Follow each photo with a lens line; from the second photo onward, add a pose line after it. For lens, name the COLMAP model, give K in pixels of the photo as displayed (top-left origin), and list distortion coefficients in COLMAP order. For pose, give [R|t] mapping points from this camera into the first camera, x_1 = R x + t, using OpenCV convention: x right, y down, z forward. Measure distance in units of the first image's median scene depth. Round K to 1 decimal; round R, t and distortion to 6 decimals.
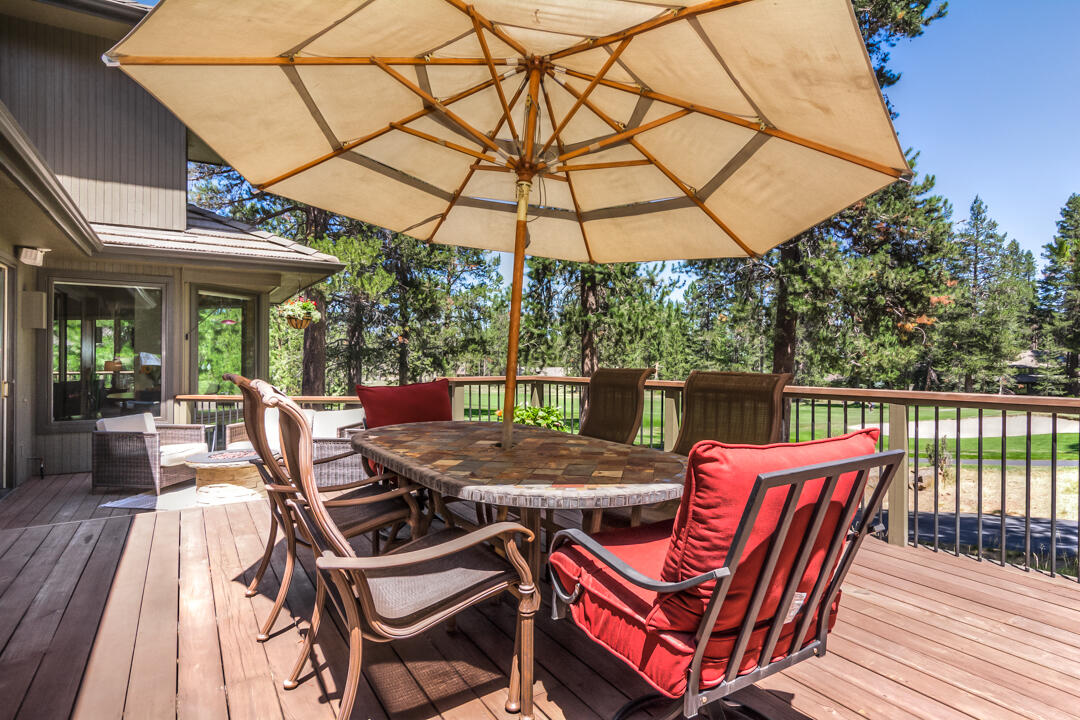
lens RADIAL K [[567.4, 0, 540.0], [0, 567.4, 360.0], [0, 0, 1]] dist [0.000618, 0.000500]
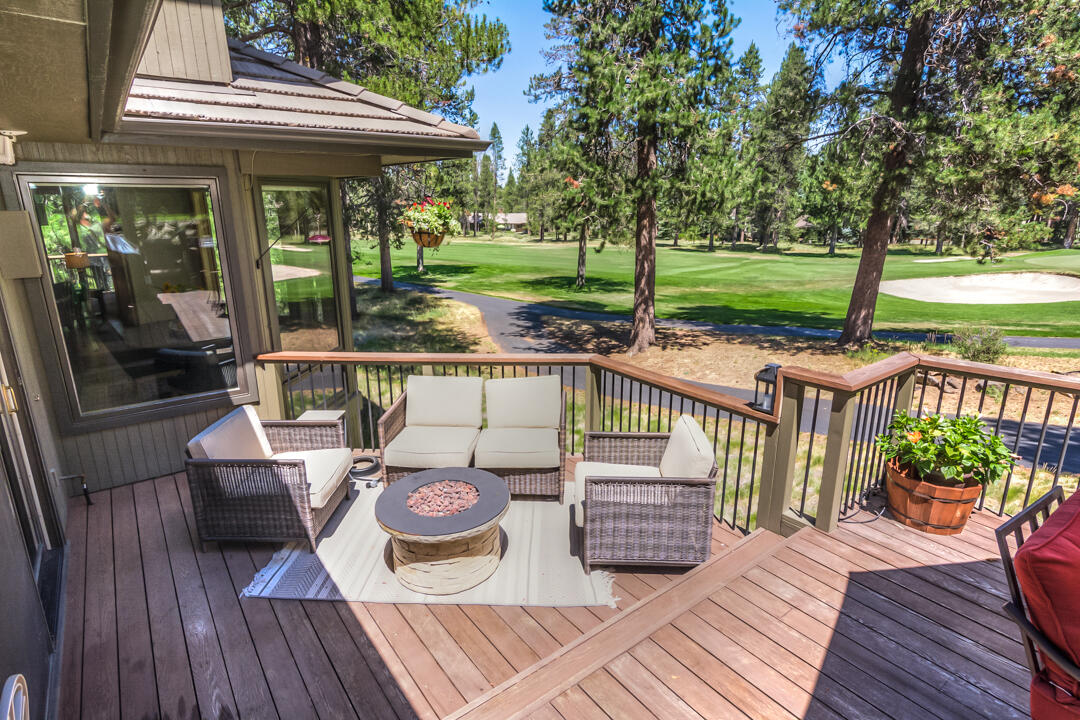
lens RADIAL K [[567.4, 0, 540.0], [0, 567.4, 360.0], [0, 0, 1]] dist [0.000618, 0.000500]
pose [[0.996060, -0.029948, 0.083471, -0.338897], [0.006565, 0.963572, 0.267369, -0.098950], [-0.088437, -0.265768, 0.959972, 0.307824]]
